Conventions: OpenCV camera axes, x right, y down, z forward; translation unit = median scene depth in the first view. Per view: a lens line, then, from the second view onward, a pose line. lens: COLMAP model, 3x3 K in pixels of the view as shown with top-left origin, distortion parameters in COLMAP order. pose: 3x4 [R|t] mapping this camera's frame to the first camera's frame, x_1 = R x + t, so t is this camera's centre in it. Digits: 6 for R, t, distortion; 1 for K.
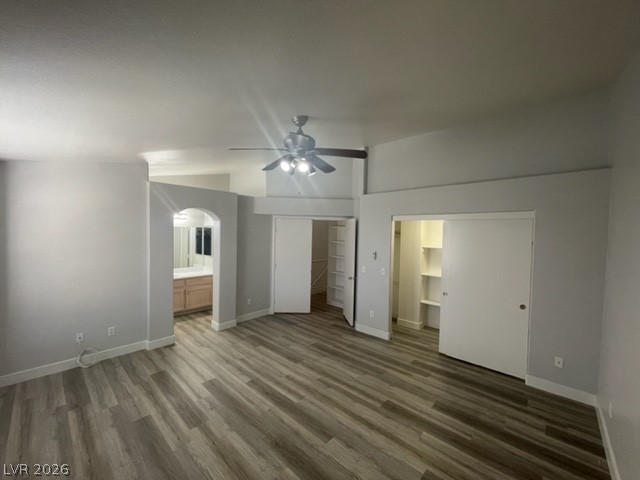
lens RADIAL K [[258.6, 0, 318.9], [0, 258.6, 239.3], [0, 0, 1]] dist [-0.000967, 0.000479]
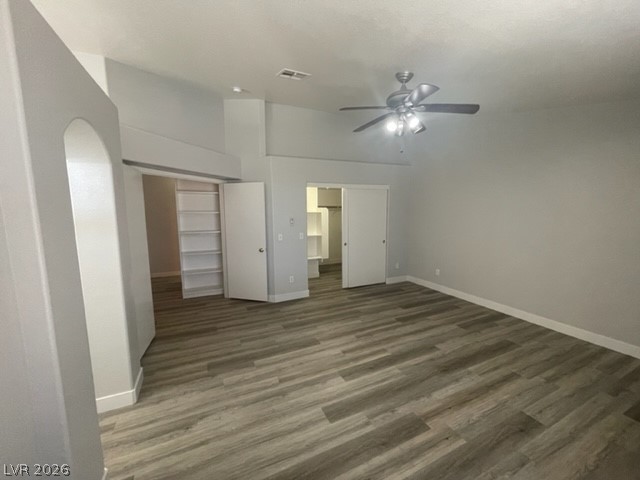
lens RADIAL K [[258.6, 0, 319.4], [0, 258.6, 243.3], [0, 0, 1]] dist [-0.000967, 0.000479]
pose [[0.376507, -0.143861, 0.915176, -0.889142], [0.035459, 0.989383, 0.140938, 0.014065], [-0.925735, -0.020613, 0.377611, 0.702897]]
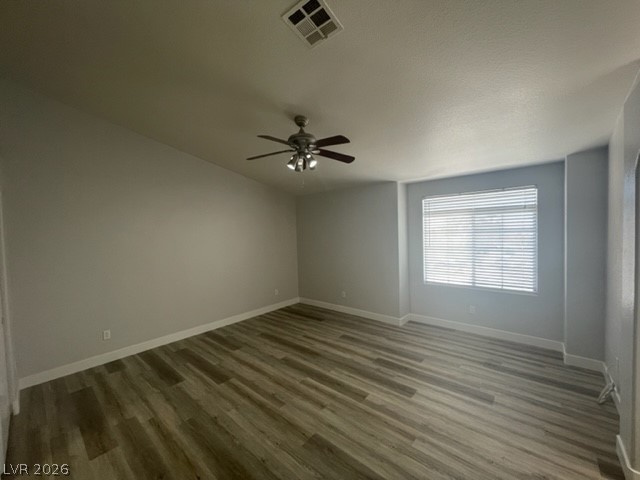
lens RADIAL K [[258.6, 0, 319.5], [0, 258.6, 238.1], [0, 0, 1]] dist [-0.000967, 0.000479]
pose [[-0.999465, 0.007466, -0.031841, -0.085386], [0.005985, 0.998908, 0.046339, -0.002876], [0.032152, 0.046123, -0.998418, 1.645027]]
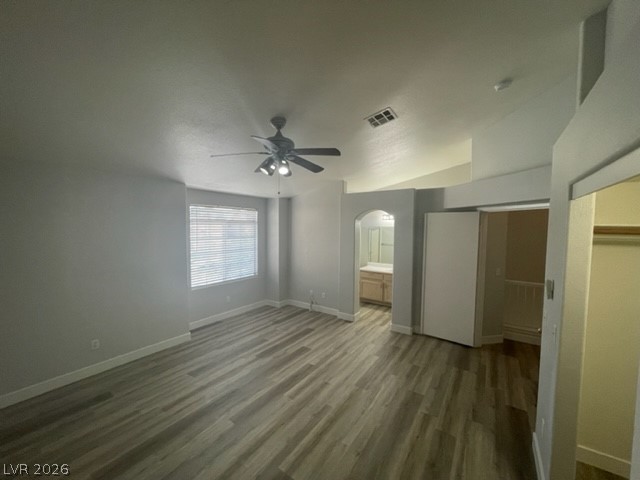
lens RADIAL K [[258.6, 0, 317.2], [0, 258.6, 240.5], [0, 0, 1]] dist [-0.000967, 0.000479]
pose [[0.143533, 0.034456, -0.989045, 0.750805], [-0.028533, 0.999122, 0.030666, -0.020379], [0.989234, 0.023819, 0.144390, 0.773705]]
